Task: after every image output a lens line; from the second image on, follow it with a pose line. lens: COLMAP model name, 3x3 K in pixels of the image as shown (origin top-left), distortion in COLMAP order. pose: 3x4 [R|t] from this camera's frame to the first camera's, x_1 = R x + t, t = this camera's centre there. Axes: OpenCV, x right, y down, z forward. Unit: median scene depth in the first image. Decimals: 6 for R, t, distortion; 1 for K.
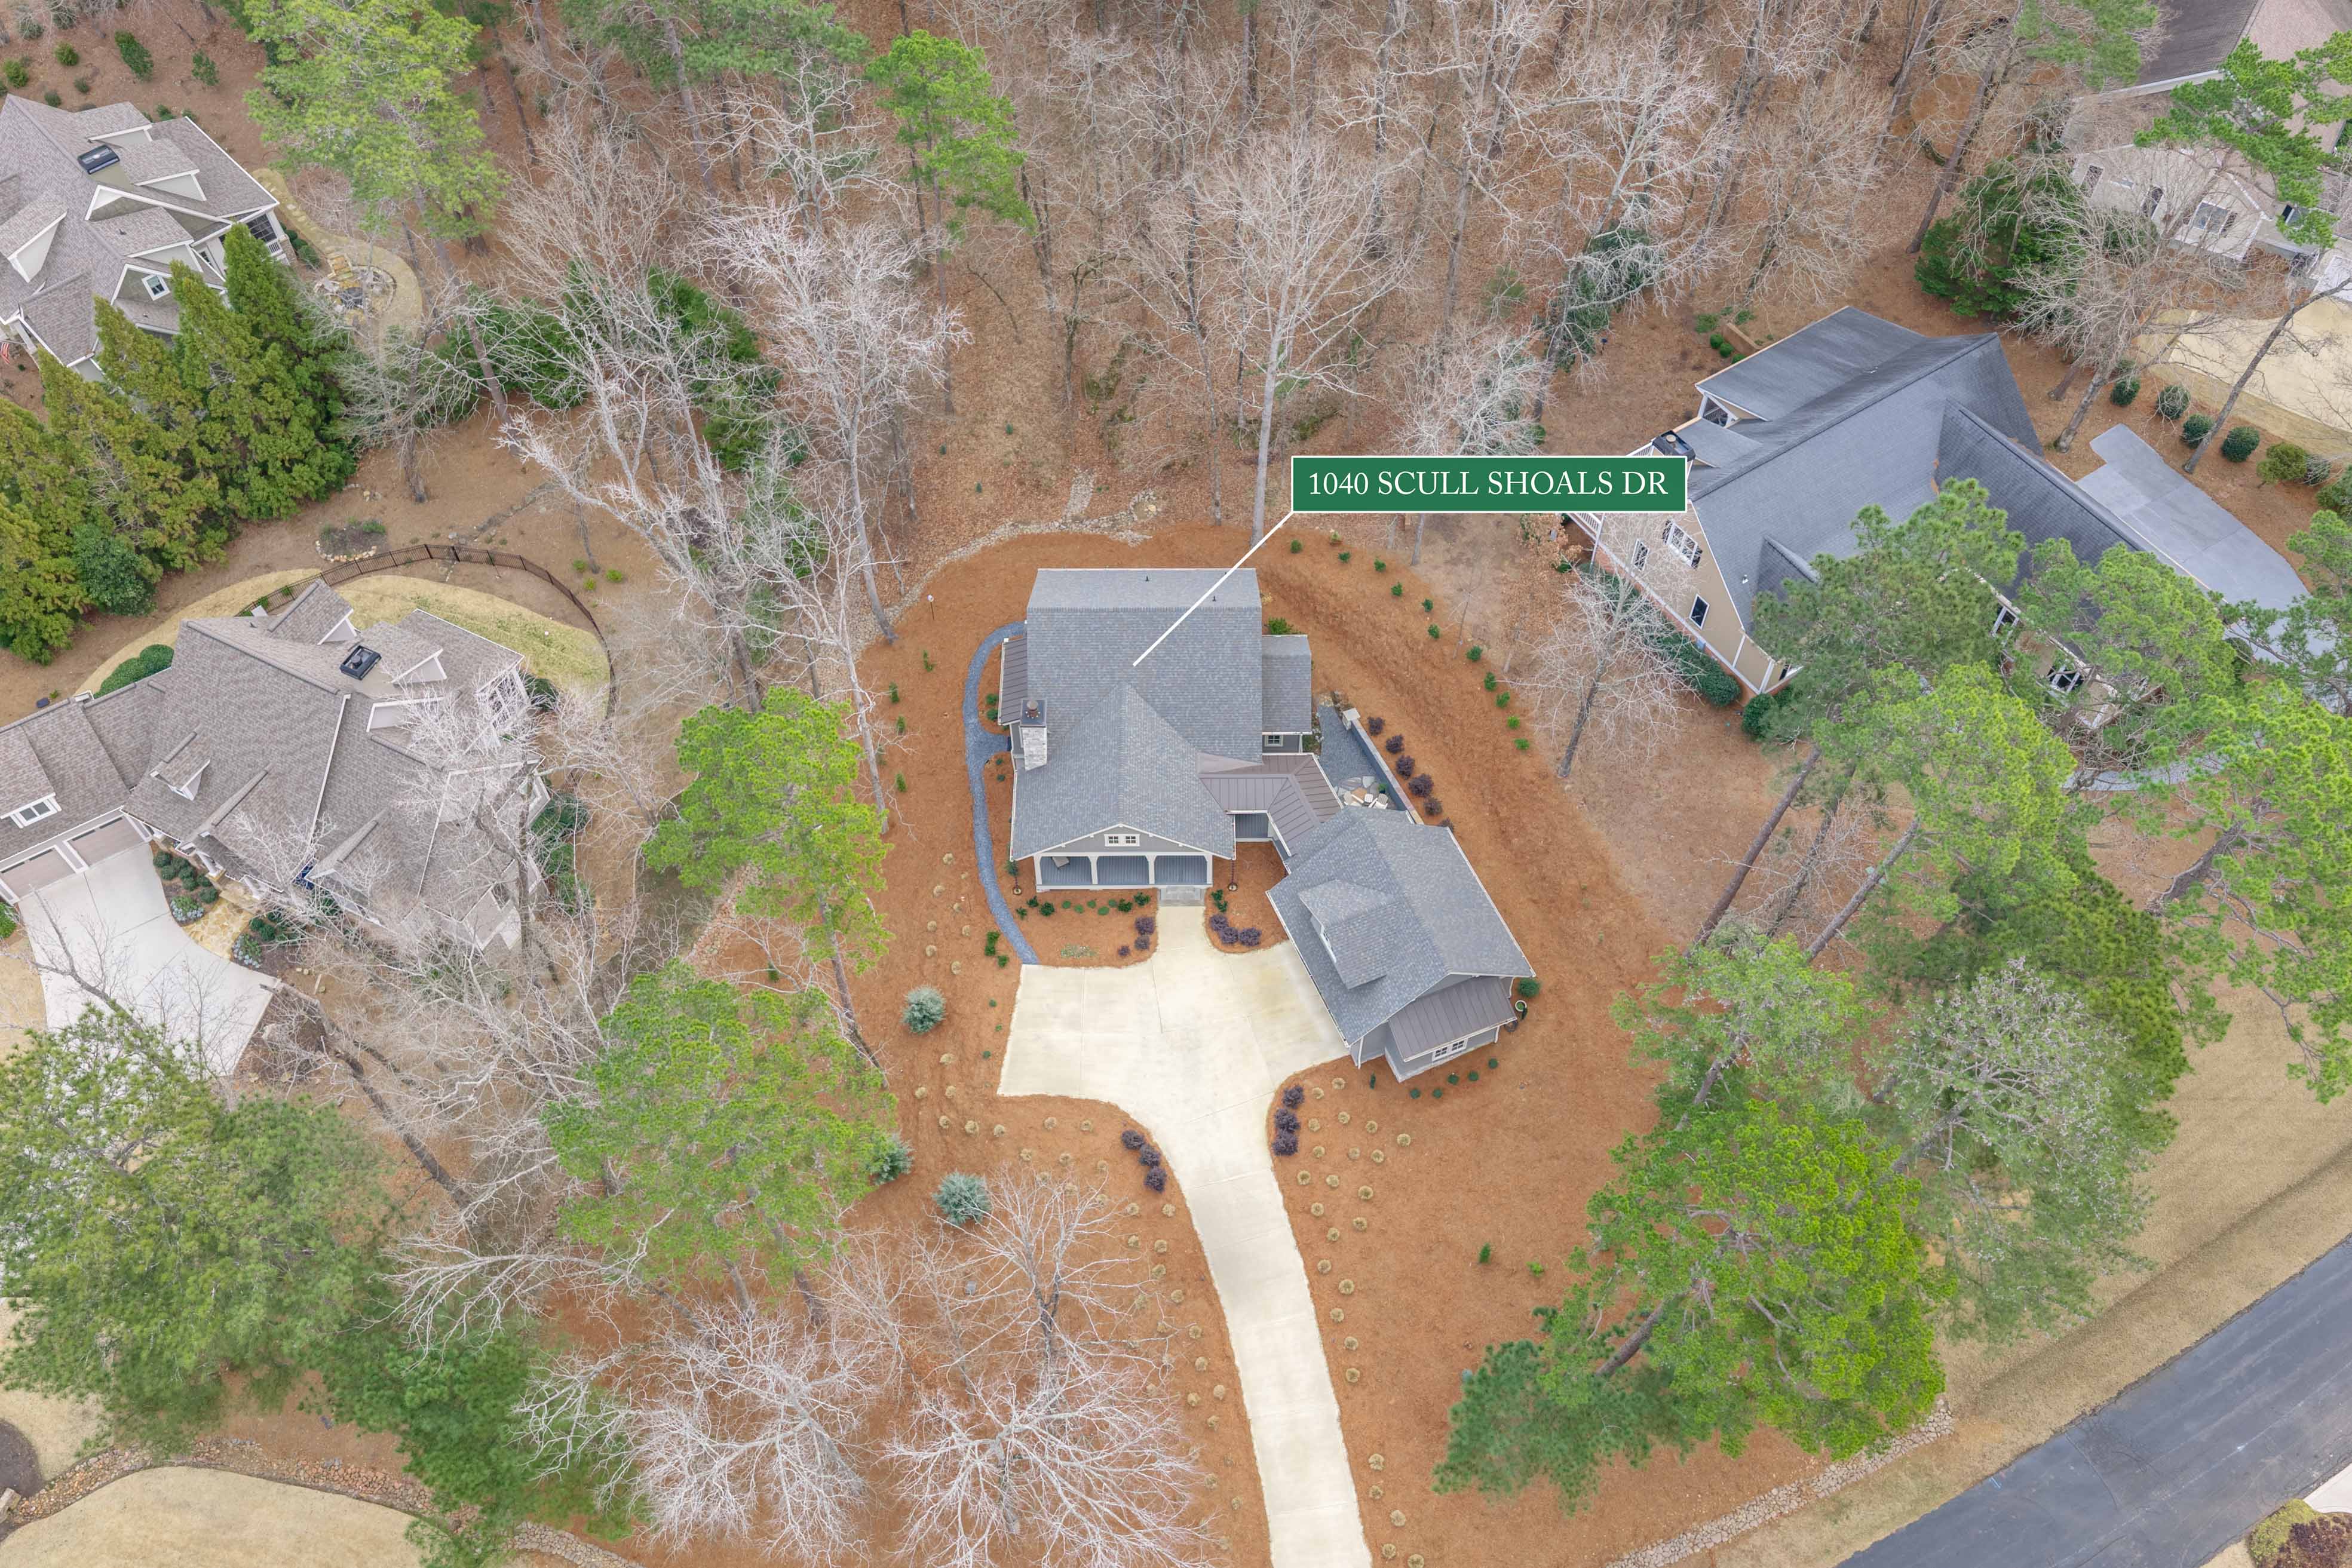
lens RADIAL K [[1898.7, 0, 1185.5], [0, 1898.7, 780.0], [0, 0, 1]] dist [0.003989, 0.003858]
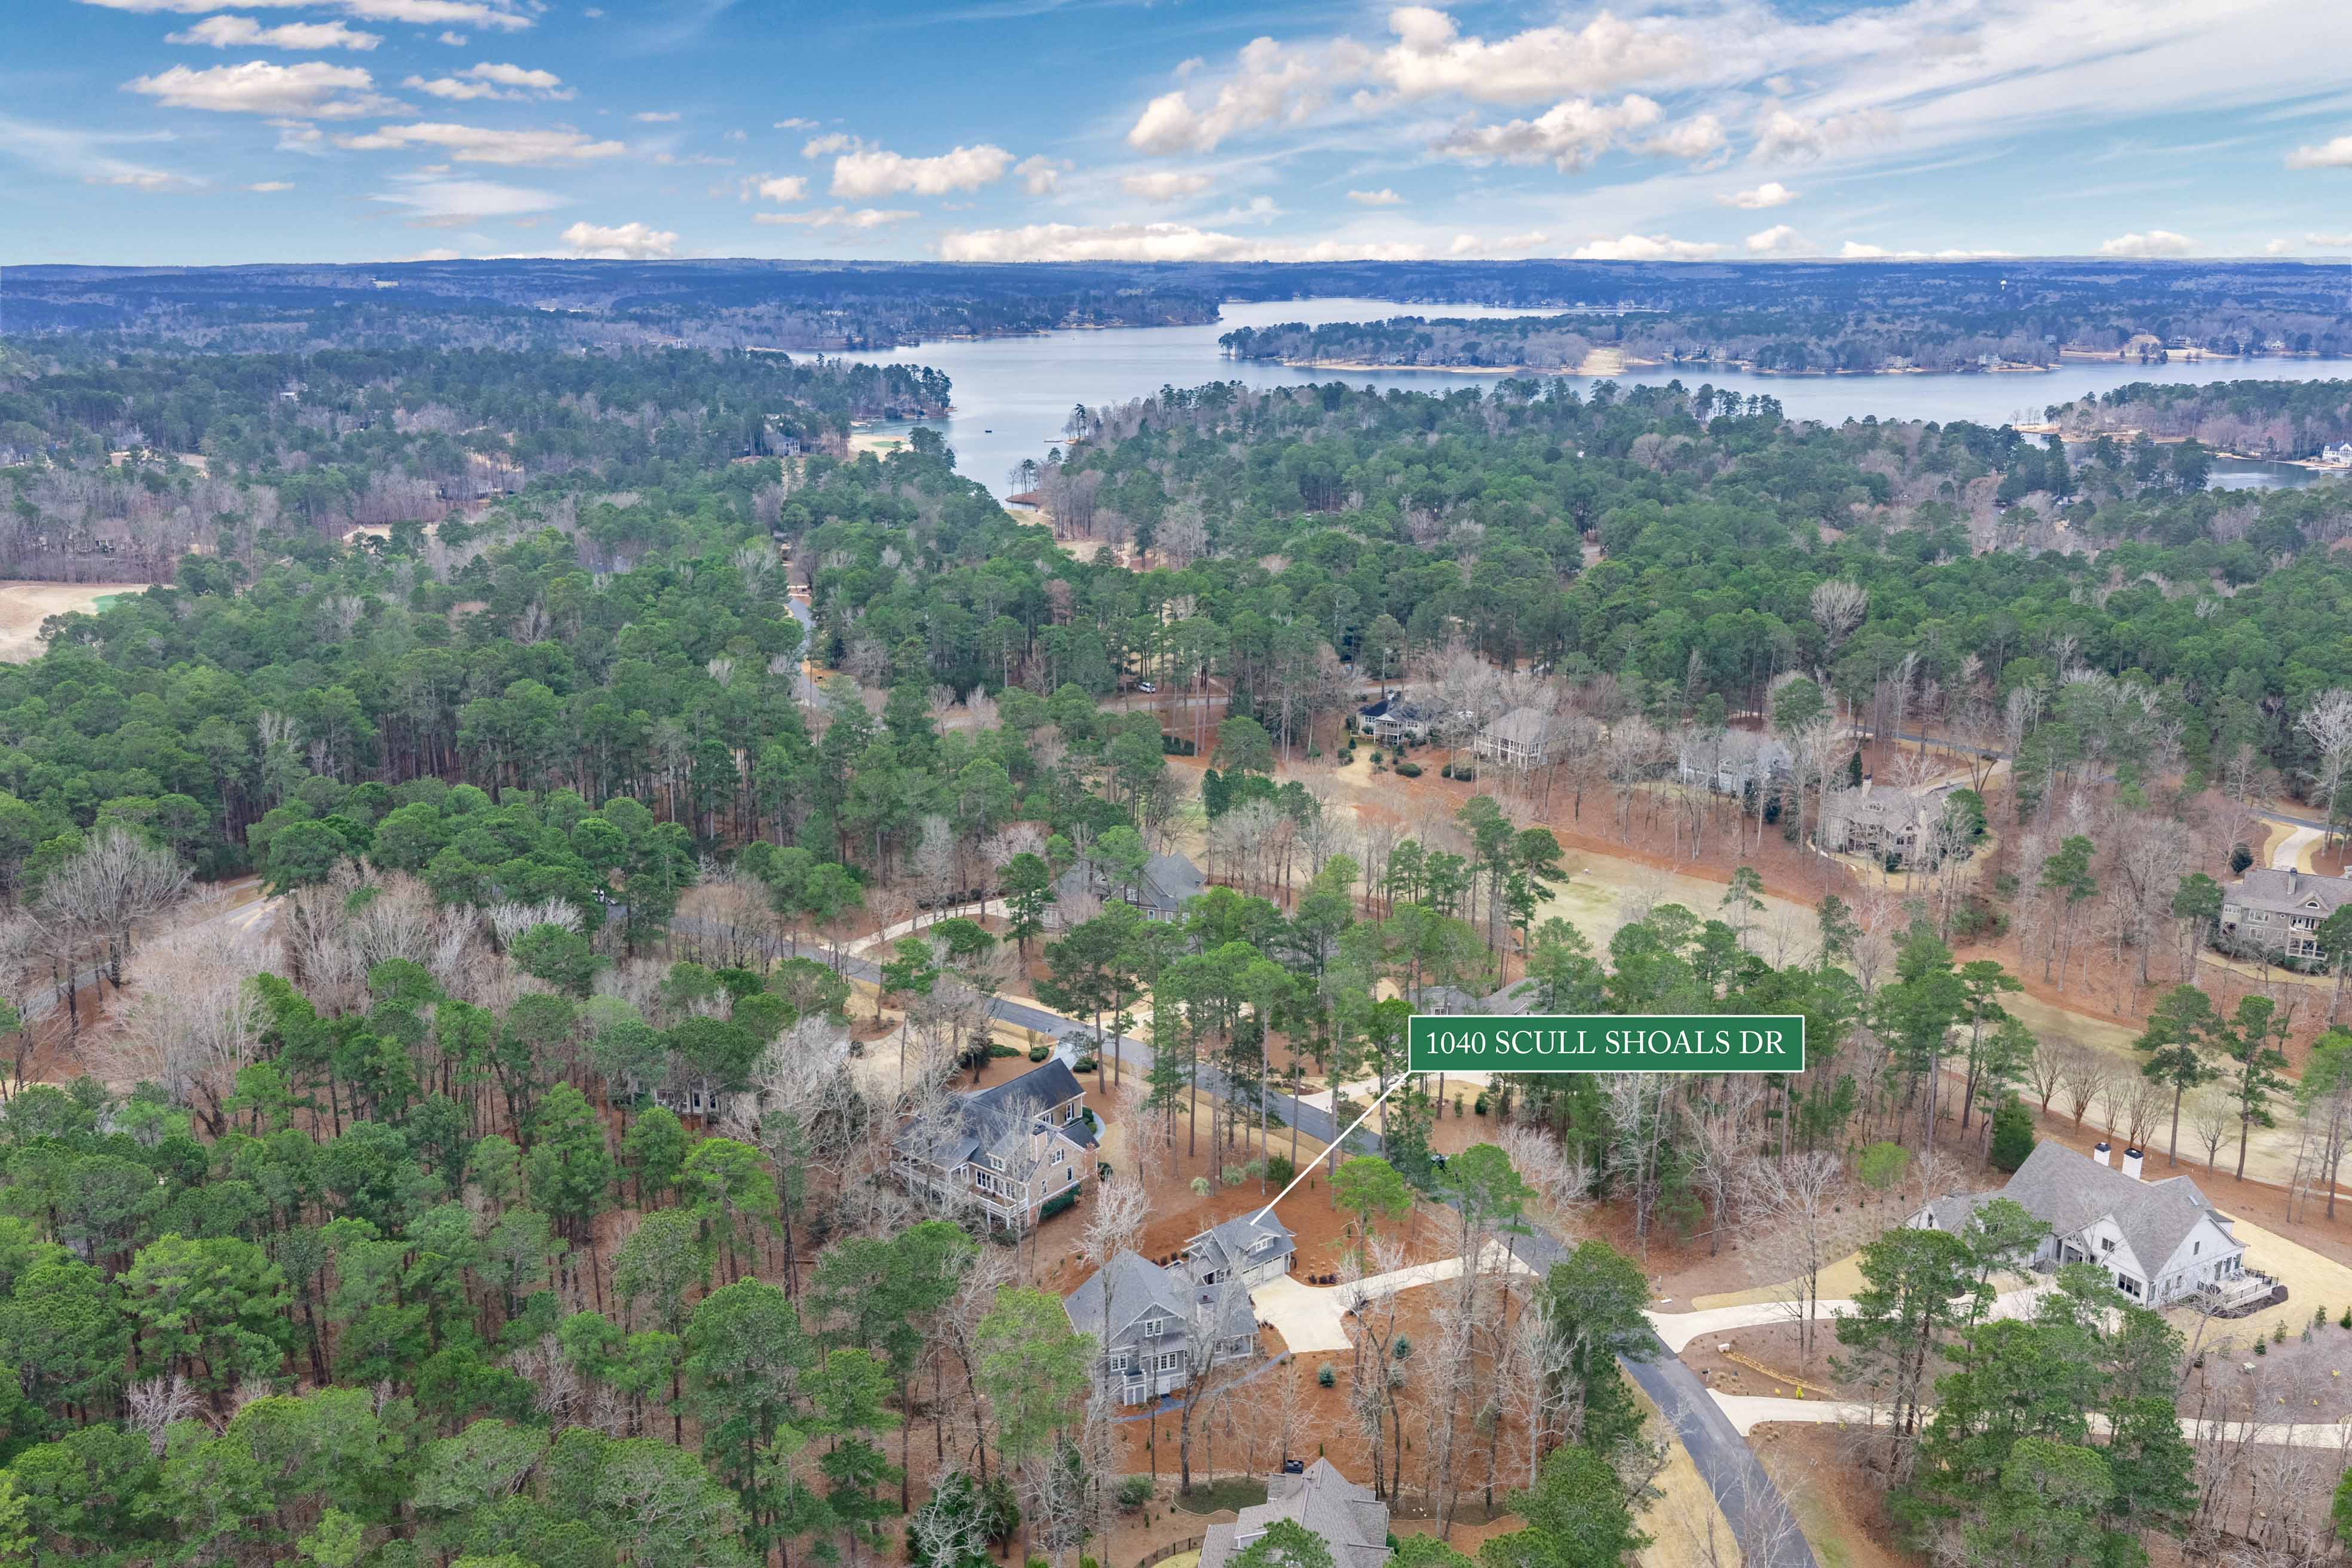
lens RADIAL K [[1898.7, 0, 1185.5], [0, 1898.7, 780.0], [0, 0, 1]] dist [0.003989, 0.003858]
pose [[-0.291510, -0.256369, 0.921573, -1.969147], [0.779059, 0.495402, 0.384245, -1.212149], [-0.555057, 0.829971, 0.055312, 0.396886]]
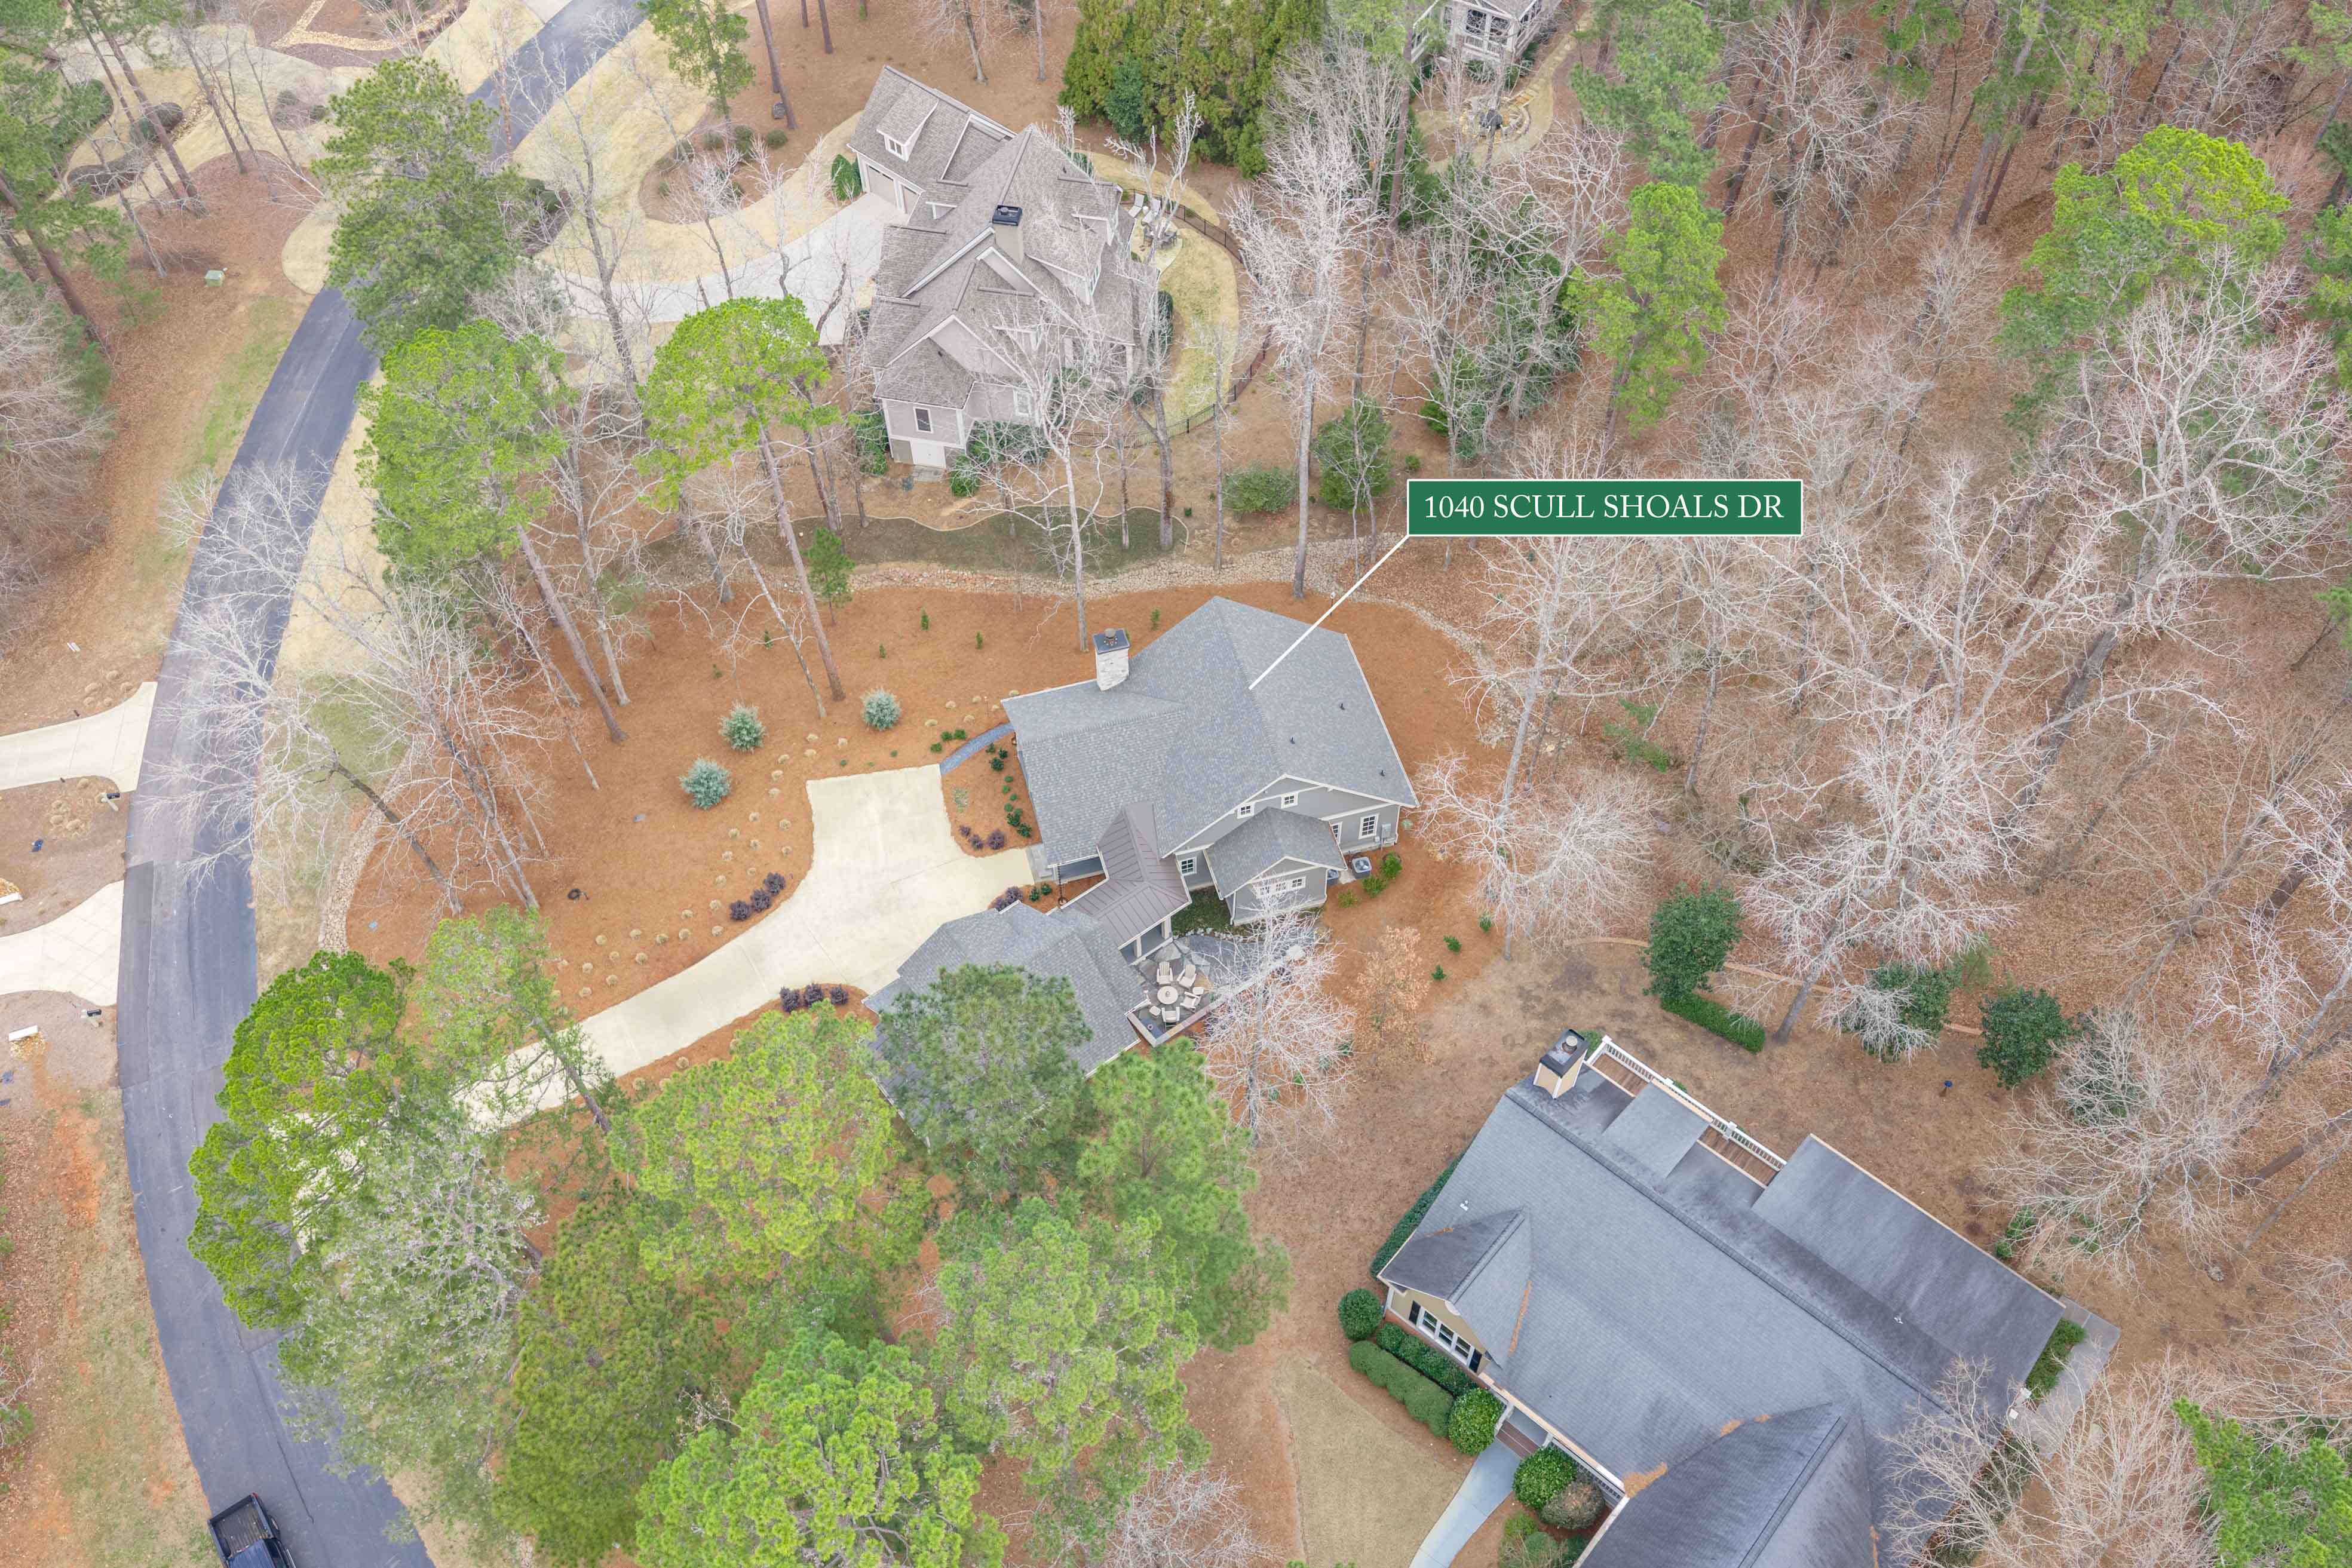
lens RADIAL K [[1943.4, 0, 1176.0], [0, 1943.4, 784.0], [0, 0, 1]] dist [0.003203, 0.003870]
pose [[0.261081, 0.777286, -0.572419, 0.609189], [-0.777344, 0.520872, 0.352744, -0.403954], [0.572340, 0.352872, 0.740208, 0.263252]]
